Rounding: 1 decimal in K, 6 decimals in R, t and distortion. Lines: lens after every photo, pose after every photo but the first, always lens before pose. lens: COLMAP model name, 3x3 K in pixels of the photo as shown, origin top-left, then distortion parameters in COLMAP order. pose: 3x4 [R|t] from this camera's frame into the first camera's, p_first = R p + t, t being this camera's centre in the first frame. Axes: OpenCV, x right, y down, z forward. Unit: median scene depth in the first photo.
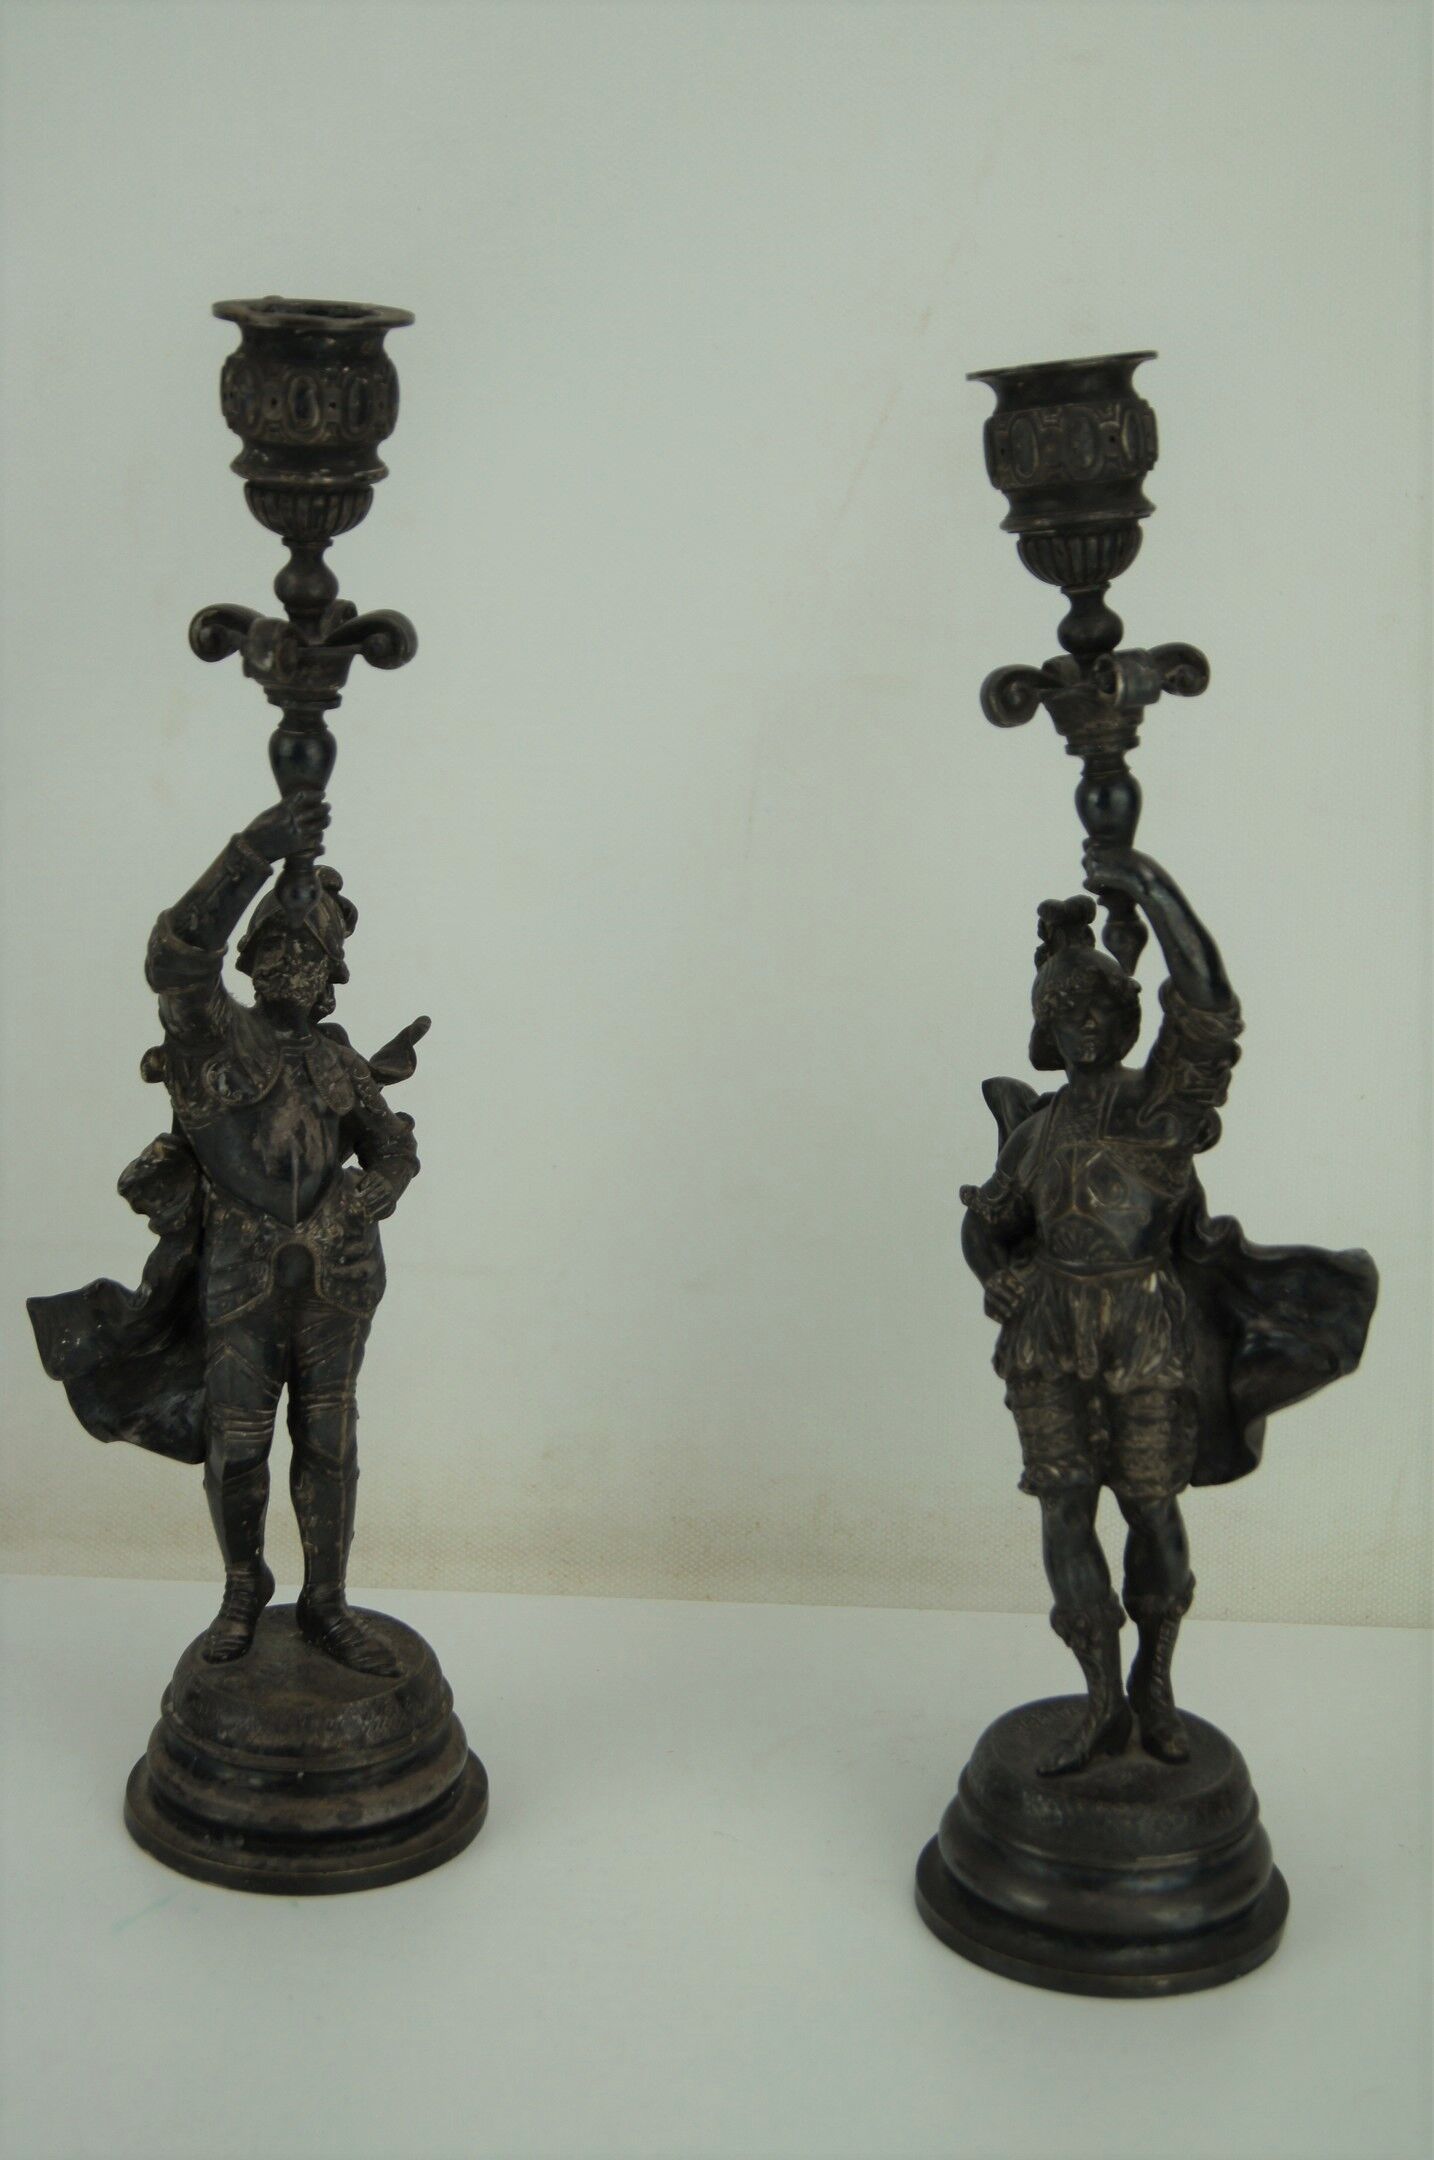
lens RADIAL K [[3940.1, 0, 704.4], [0, 3940.1, 1081.5], [0, 0, 1]] dist [-0.021737, 0.000000]
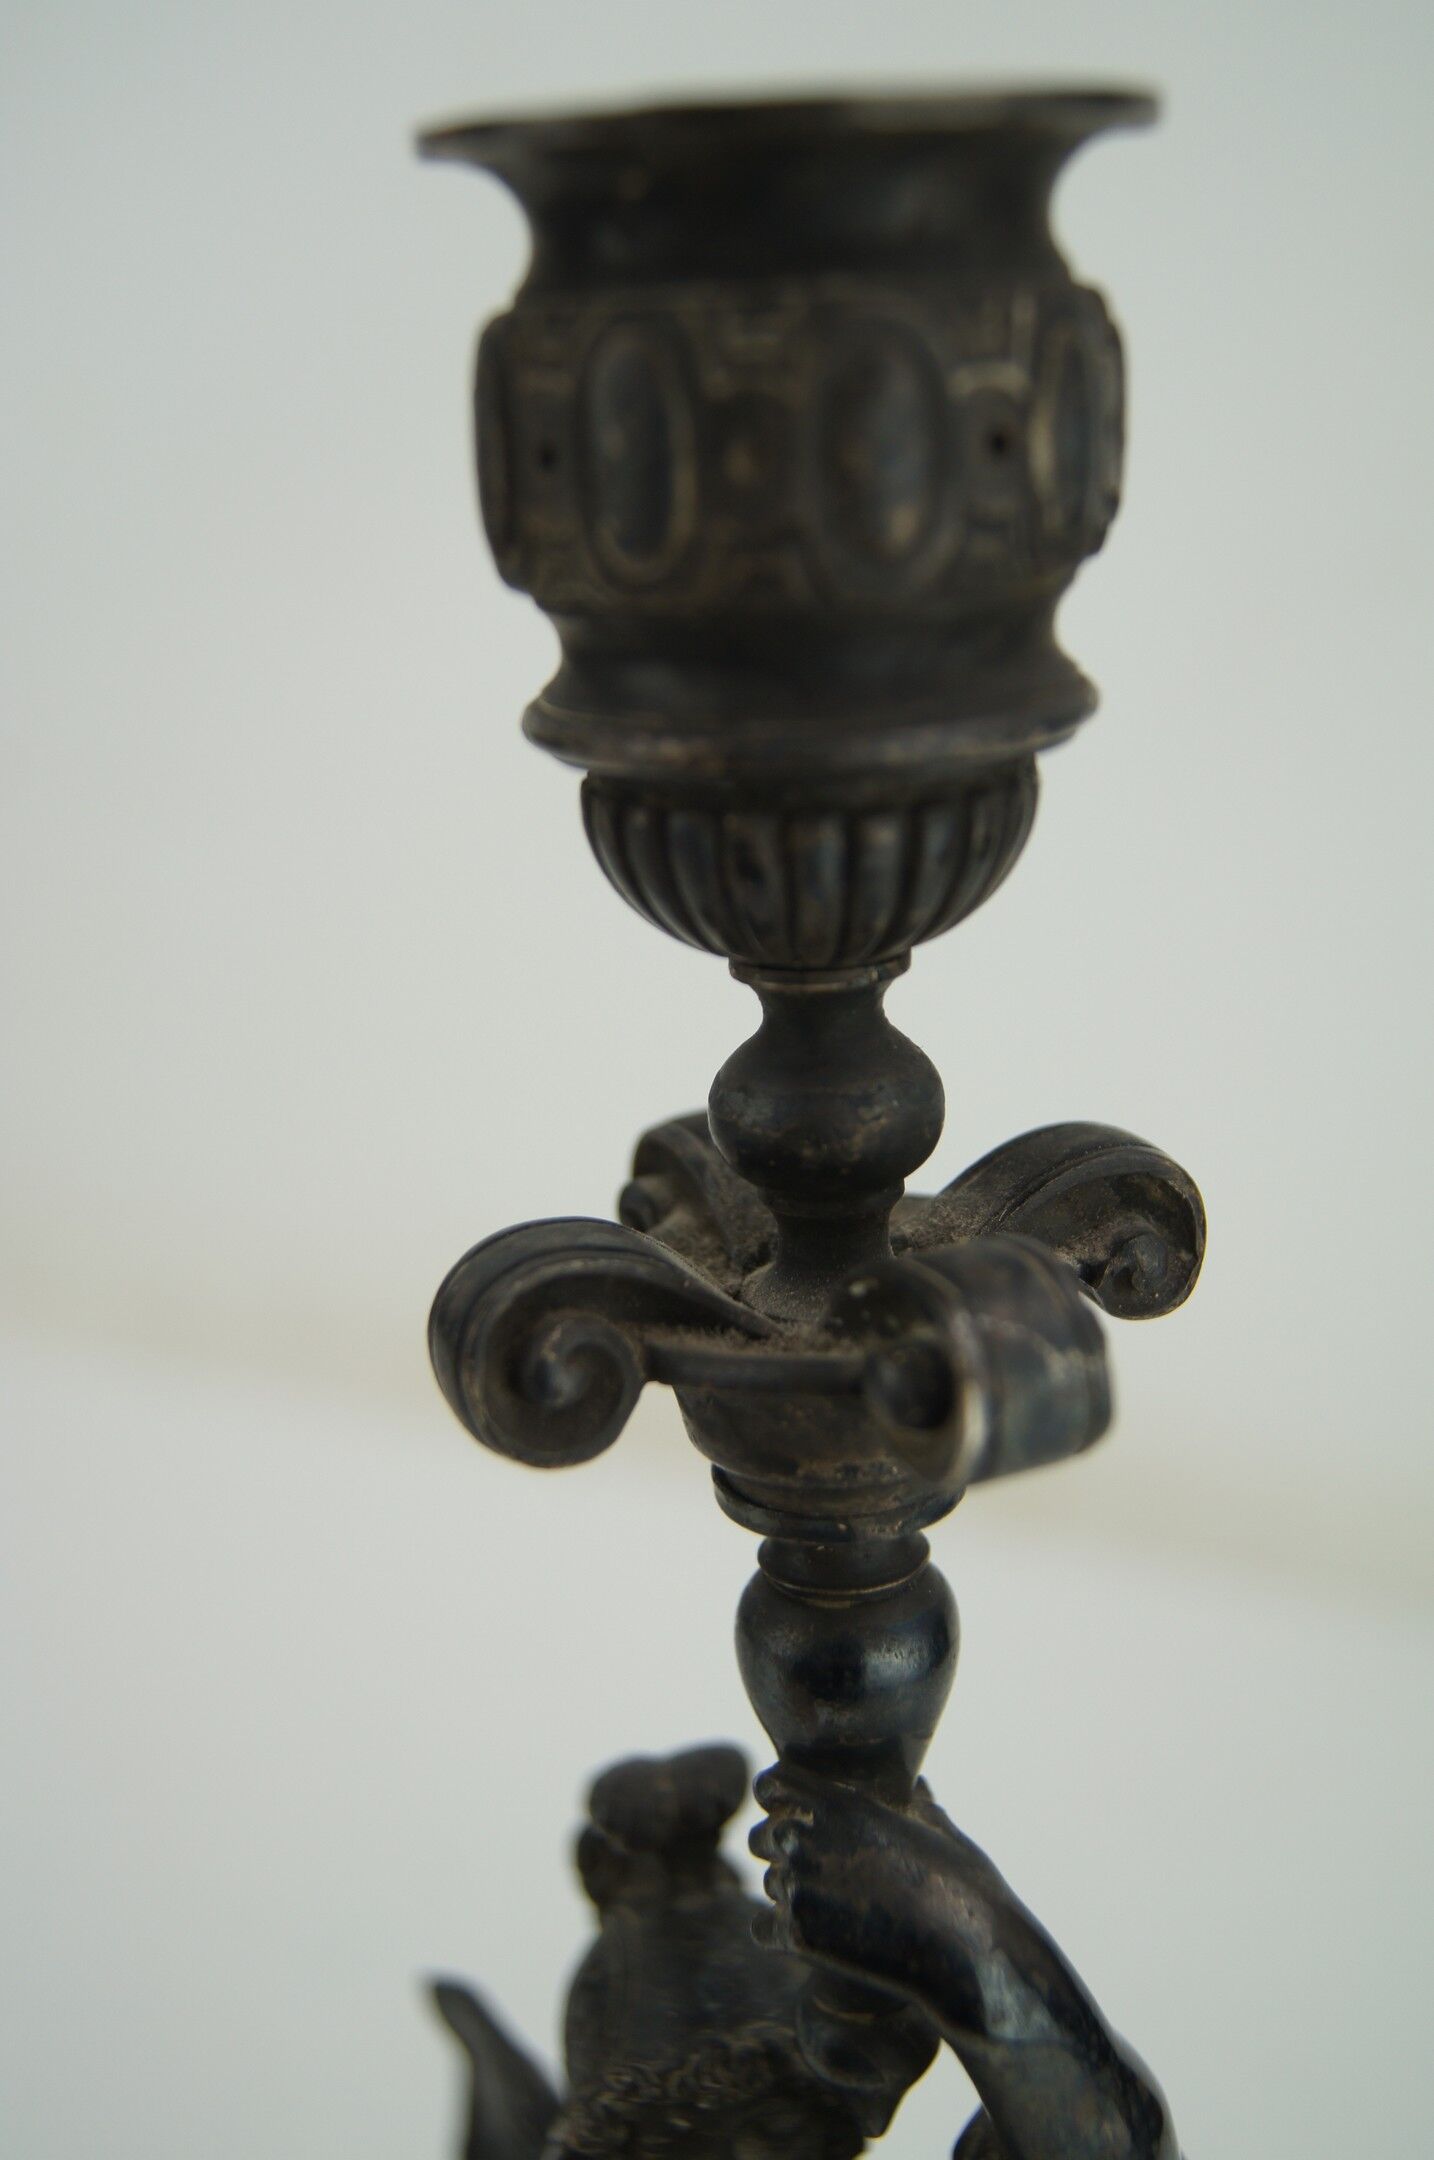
lens RADIAL K [[2677.2, 0, 714.7], [0, 2677.2, 1116.3], [0, 0, 1]] dist [-0.052950, 0.000000]
pose [[0.985977, 0.022727, 0.165326, 0.056734], [-0.045815, 0.989482, 0.137209, -0.136328], [-0.160469, -0.142859, 0.976648, 0.792621]]
